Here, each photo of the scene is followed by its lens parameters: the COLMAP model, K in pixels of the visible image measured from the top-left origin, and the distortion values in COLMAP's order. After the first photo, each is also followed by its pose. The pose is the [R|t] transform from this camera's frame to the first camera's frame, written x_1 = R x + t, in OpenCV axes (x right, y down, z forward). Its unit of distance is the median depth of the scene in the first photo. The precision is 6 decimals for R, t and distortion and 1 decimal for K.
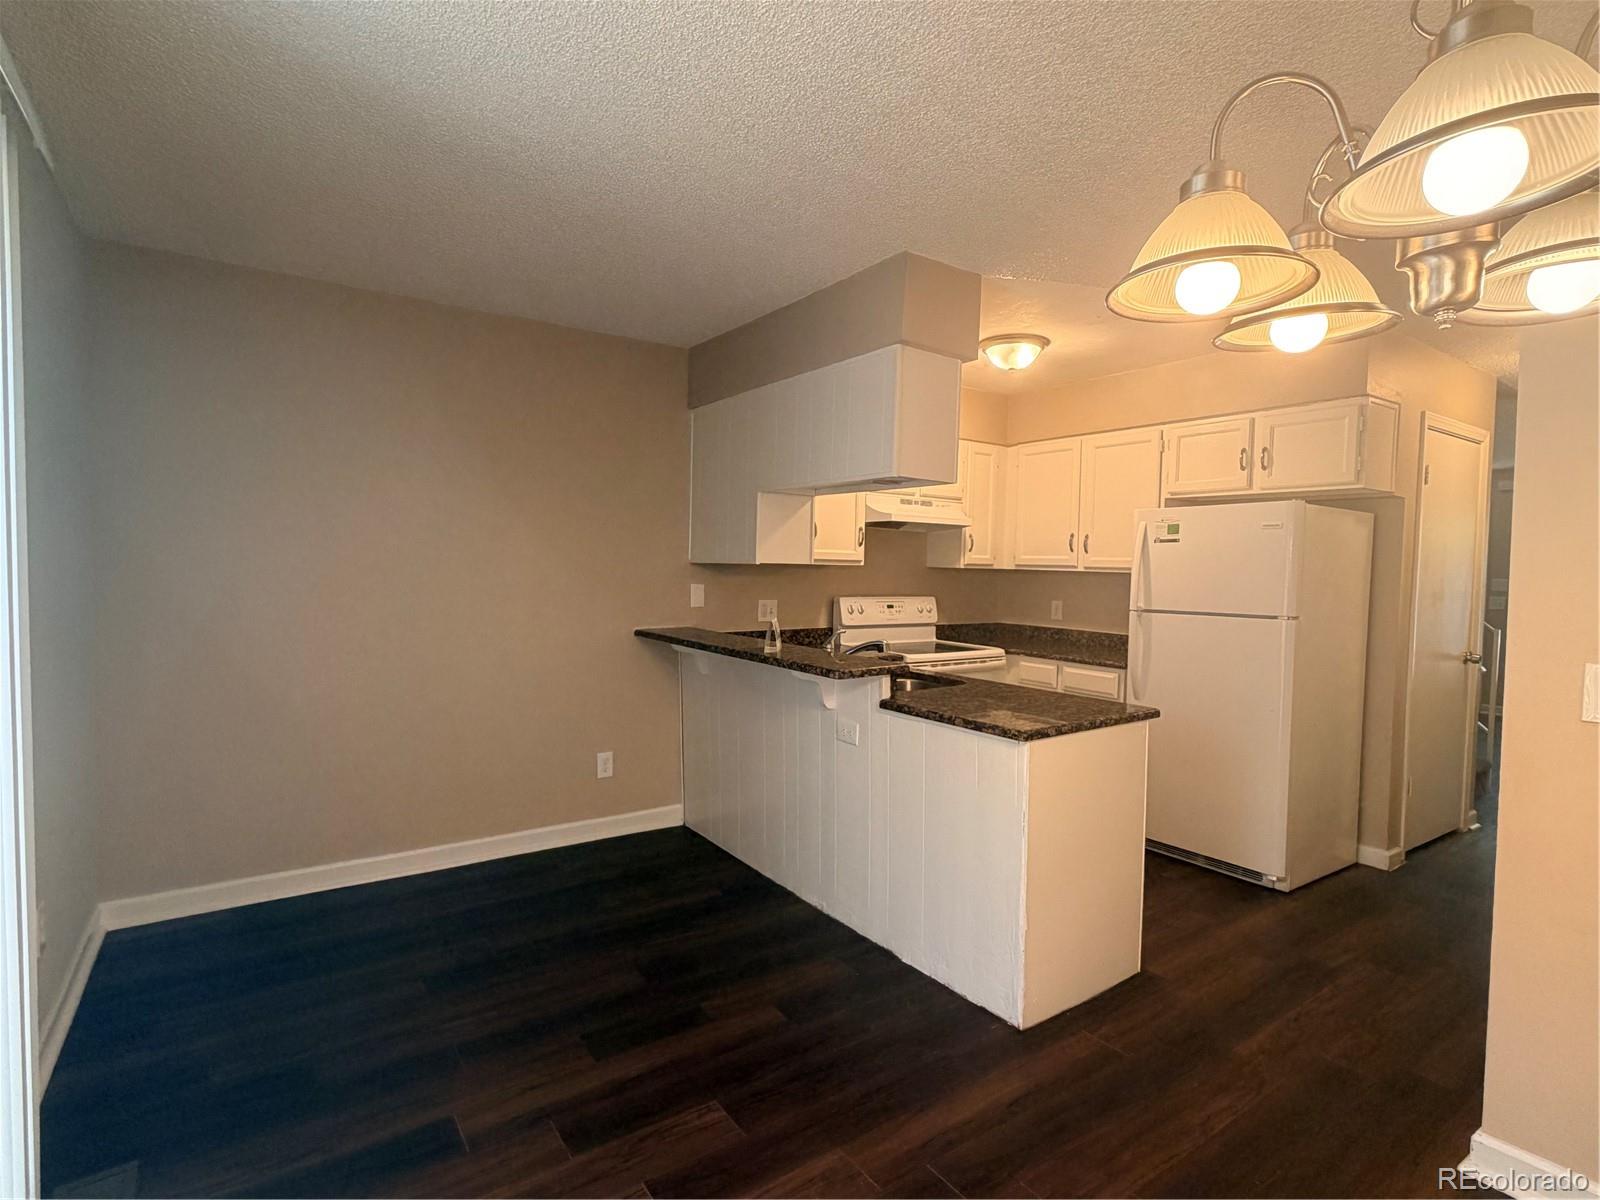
lens RADIAL K [[807.3, 0, 797.3], [0, 807.3, 607.4], [0, 0, 1]] dist [-0.009088, 0.004903]
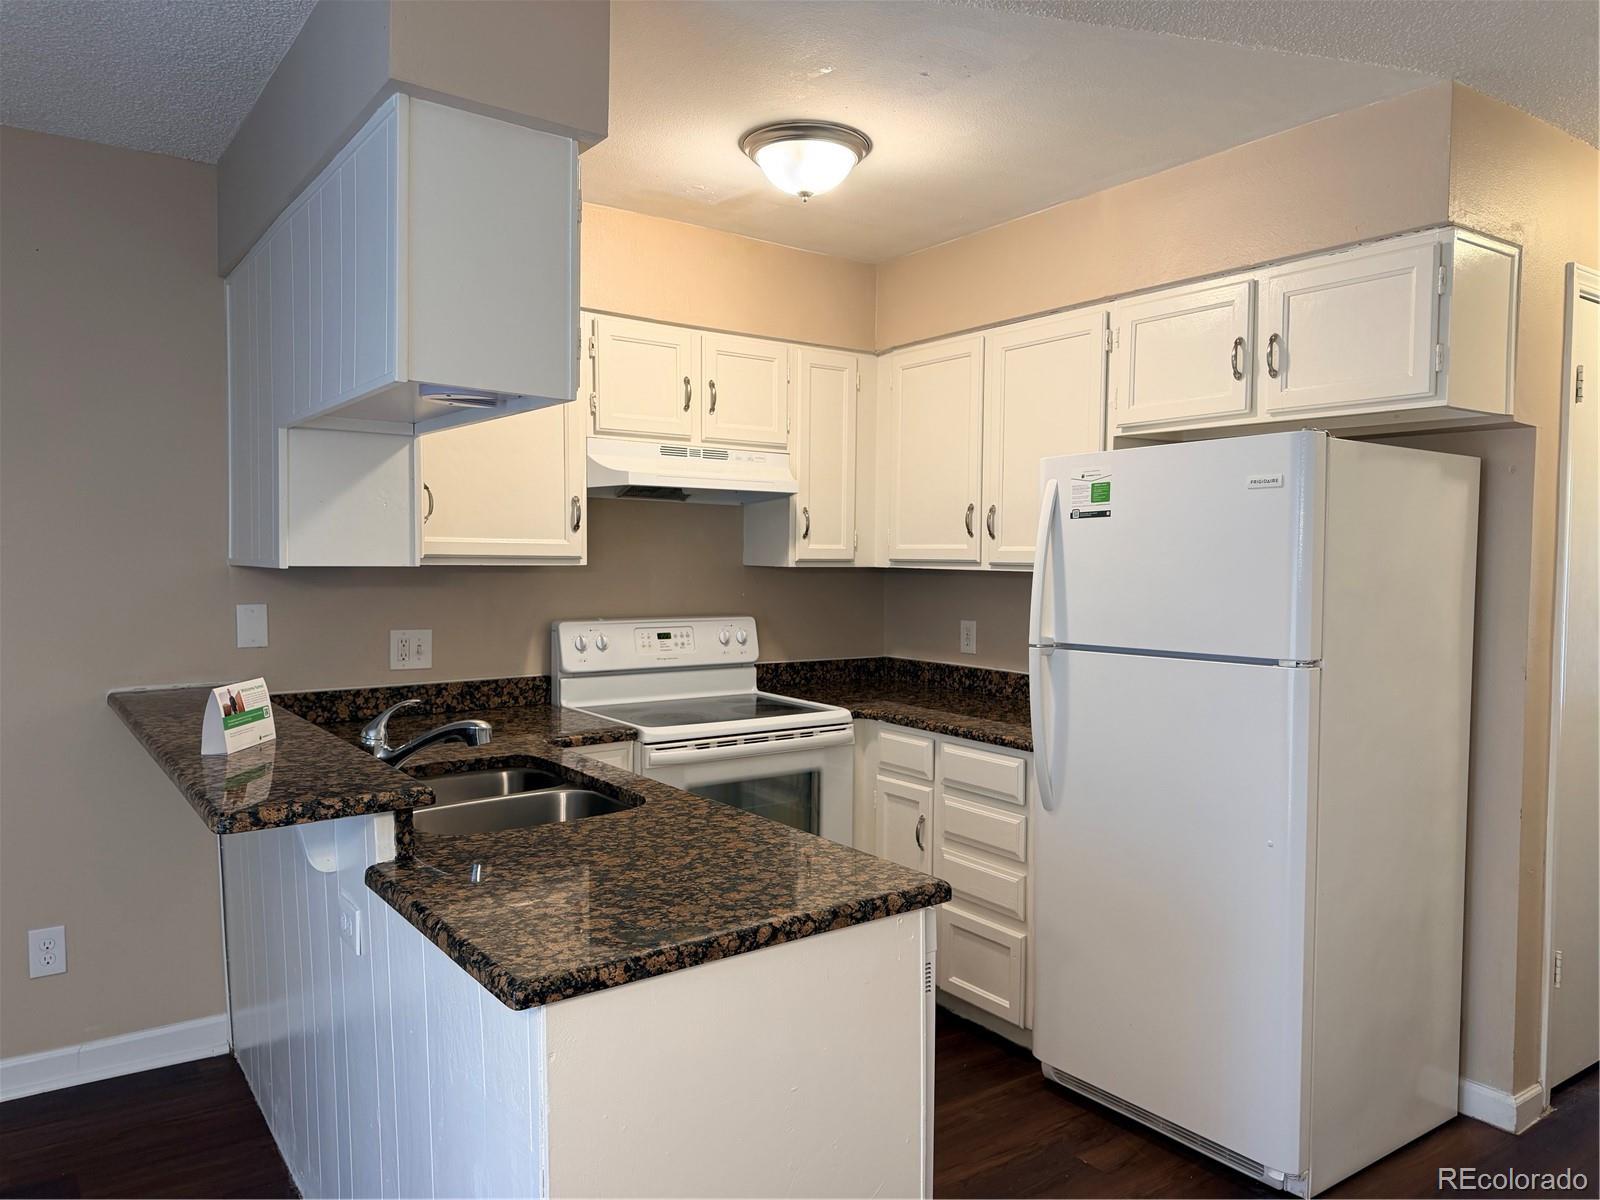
lens RADIAL K [[1125.0, 0, 802.0], [0, 1125.0, 613.2], [0, 0, 1]] dist [0.045459, -0.054755]
pose [[0.999769, -0.013303, 0.016863, 0.242444], [0.013328, 0.999910, -0.001380, -0.018199], [-0.016843, 0.001605, 0.999857, 0.246630]]
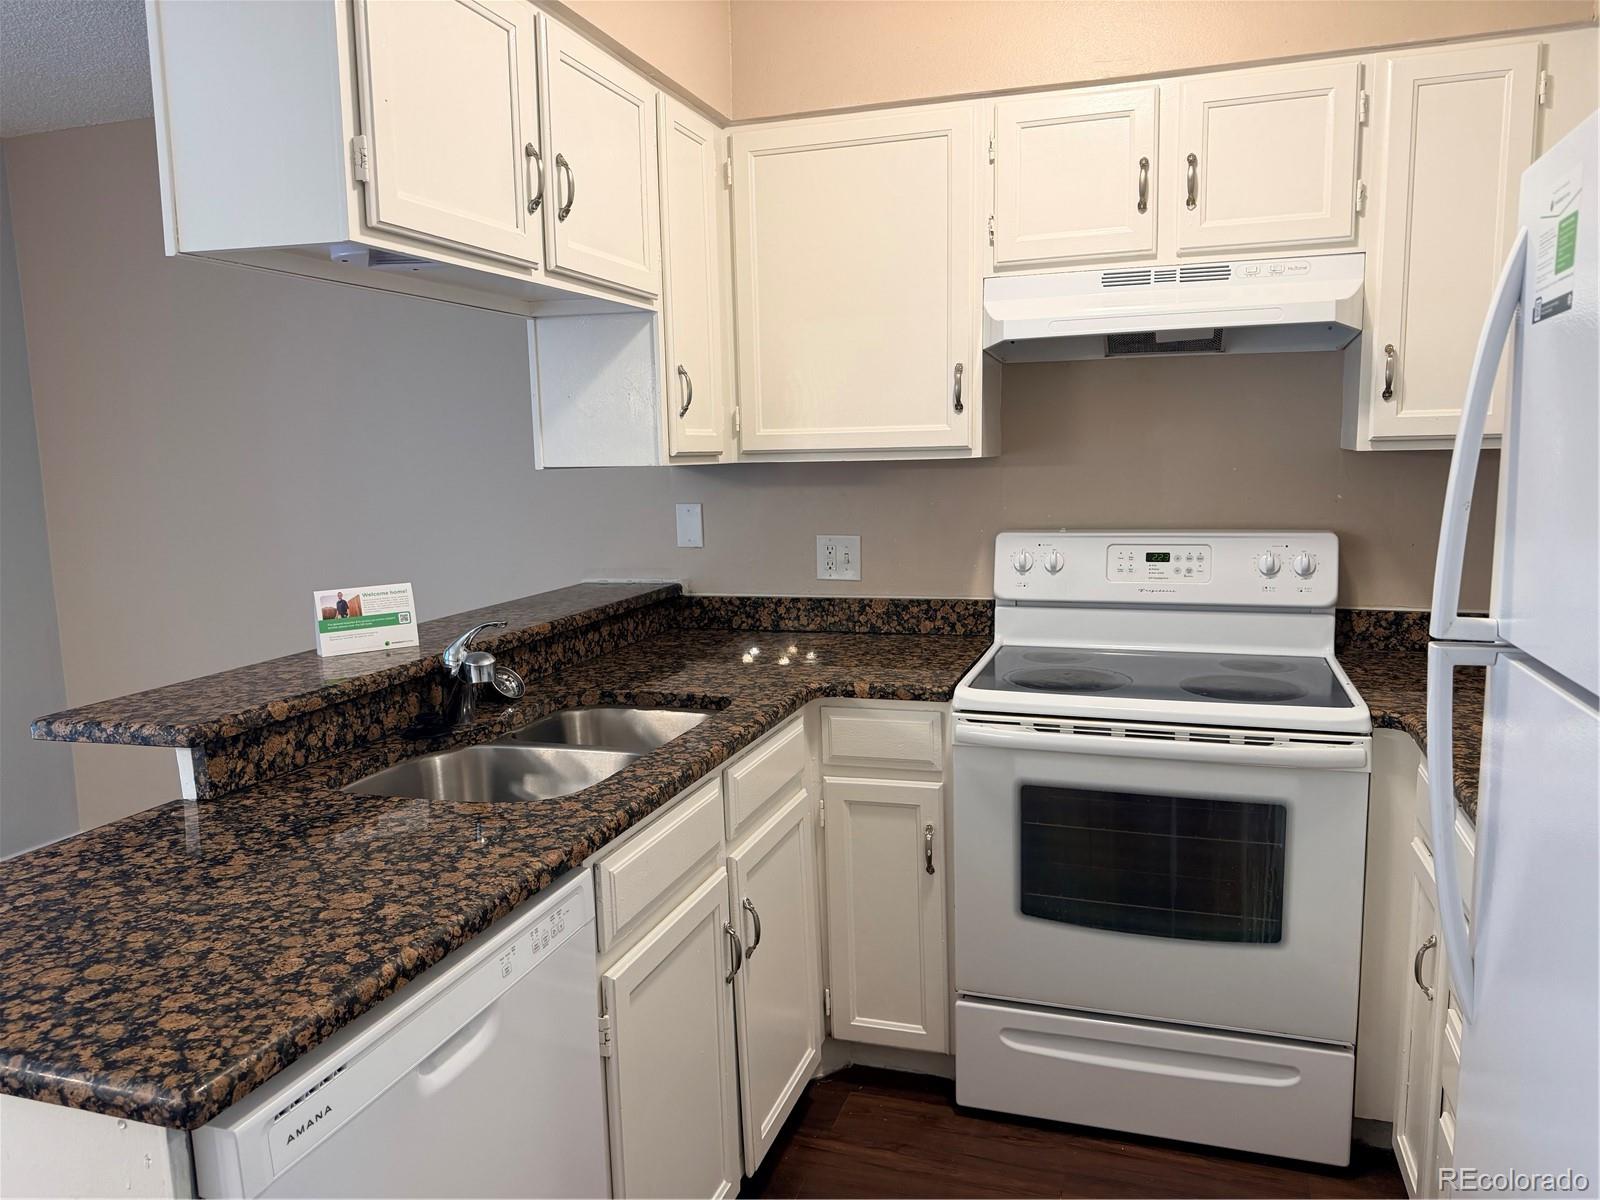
lens RADIAL K [[1125.0, 0, 800.3], [0, 1125.0, 603.3], [0, 0, 1]] dist [0.045459, -0.054755]
pose [[0.589337, 0.078203, -0.804094, 0.550823], [-0.008695, 0.995860, 0.090481, -0.032684], [0.807841, -0.046332, 0.587577, 0.655565]]
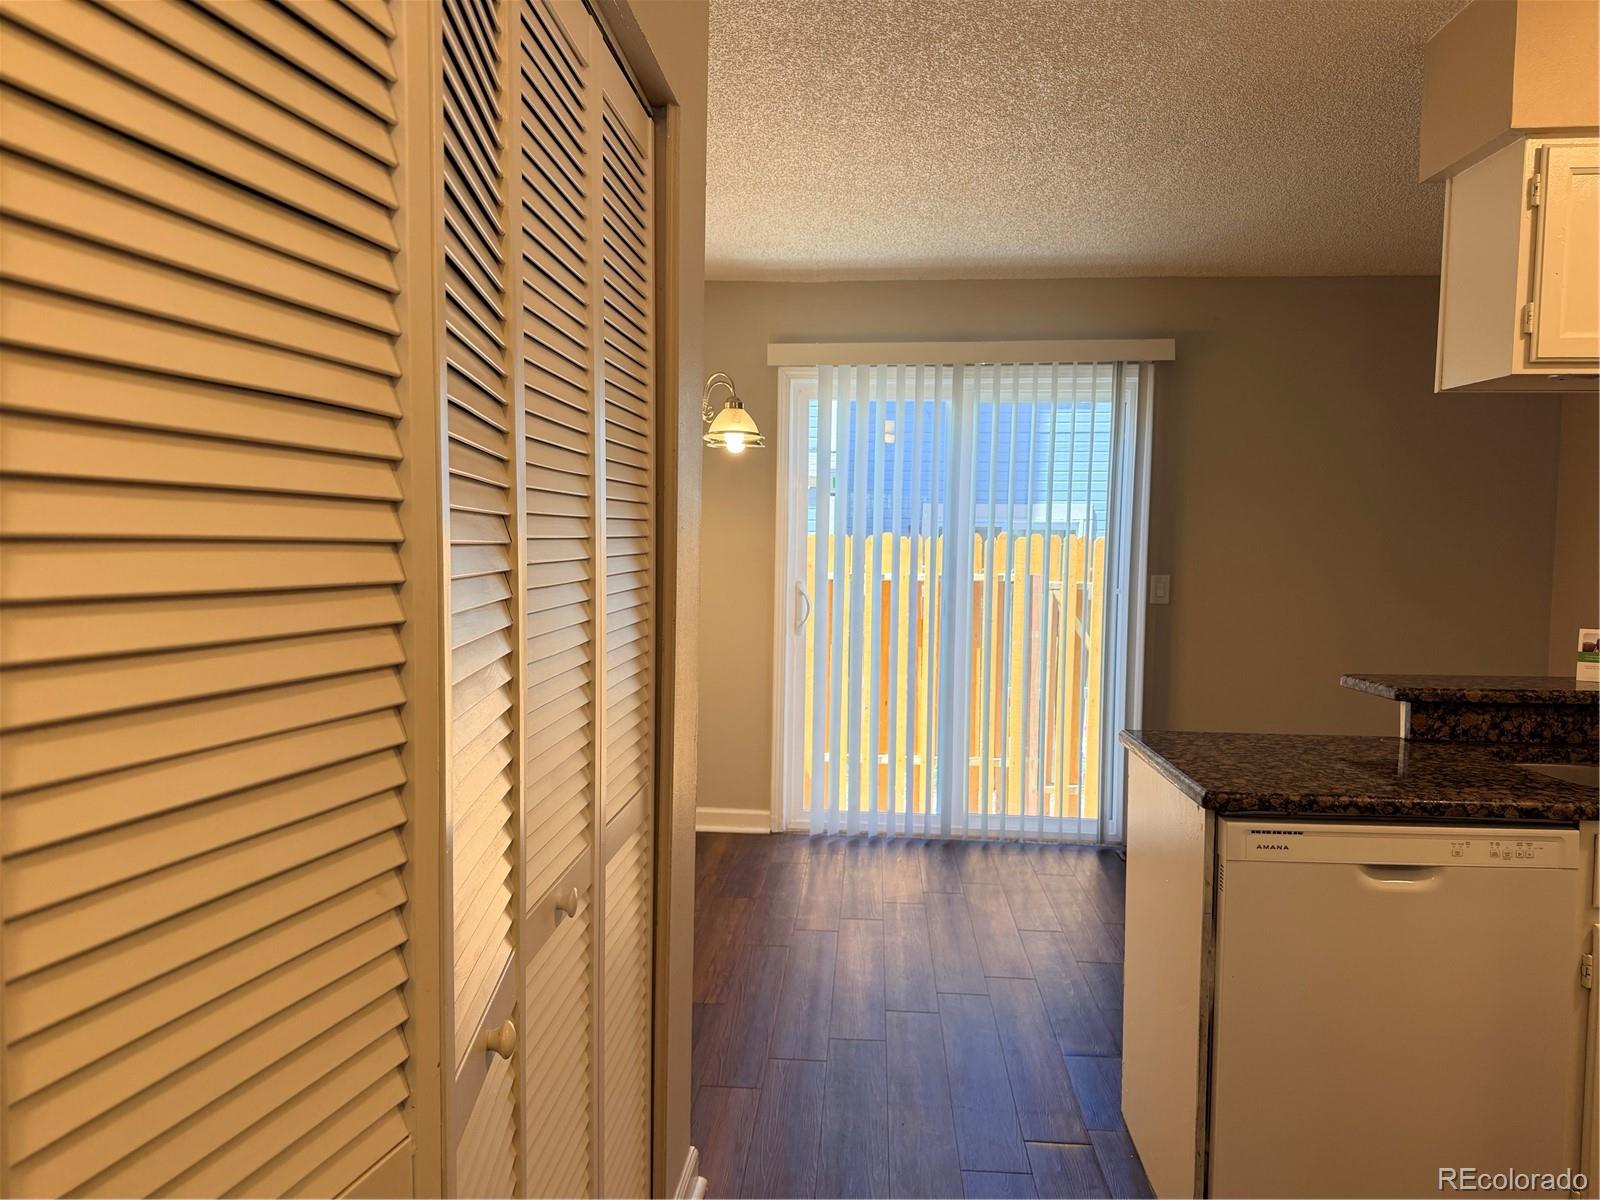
lens RADIAL K [[1125.0, 0, 798.9], [0, 1125.0, 600.8], [0, 0, 1]] dist [0.045459, -0.054755]
pose [[-0.633366, 0.019910, -0.773596, 0.810694], [-0.062514, 0.995085, 0.076792, -0.027004], [0.771323, 0.096998, -0.629009, 0.853908]]
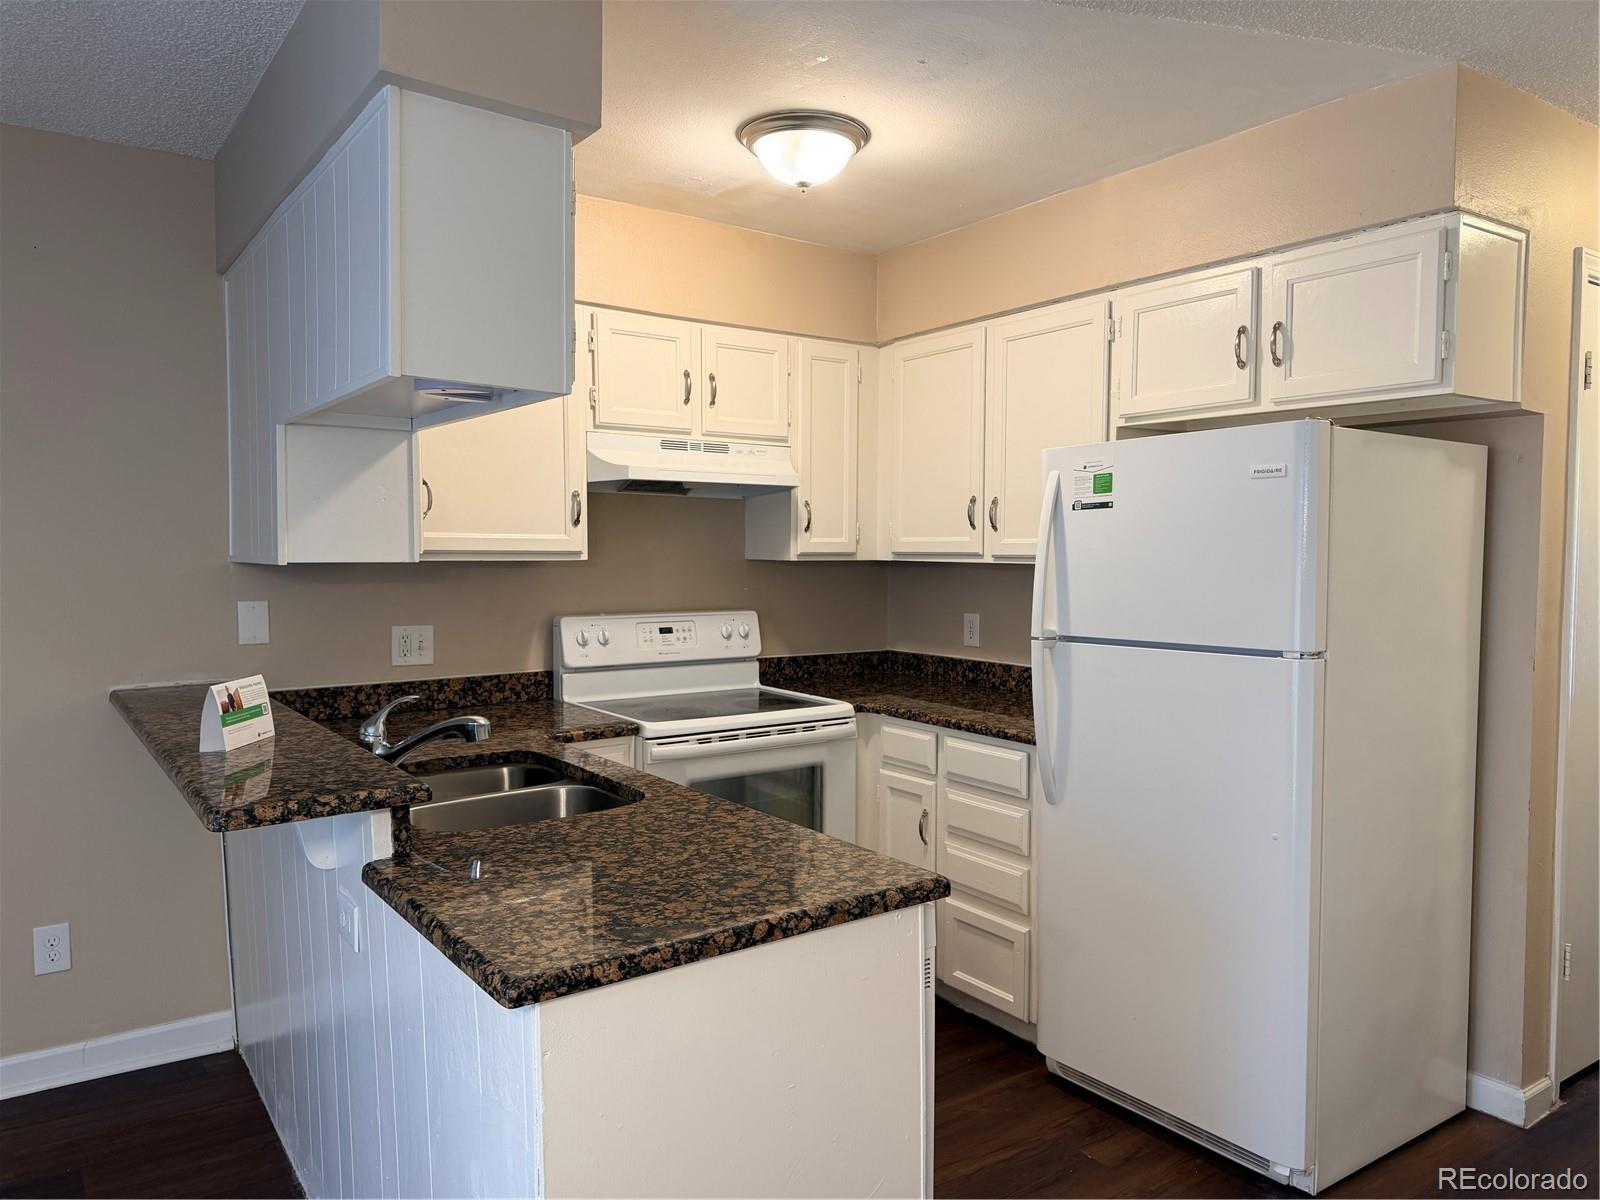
lens RADIAL K [[1125.0, 0, 798.7], [0, 1125.0, 613.6], [0, 0, 1]] dist [0.045459, -0.054755]
pose [[0.999790, -0.018967, 0.007777, 0.246599], [0.018932, 0.999811, 0.004527, -0.018264], [-0.007862, -0.004379, 0.999960, 0.250235]]
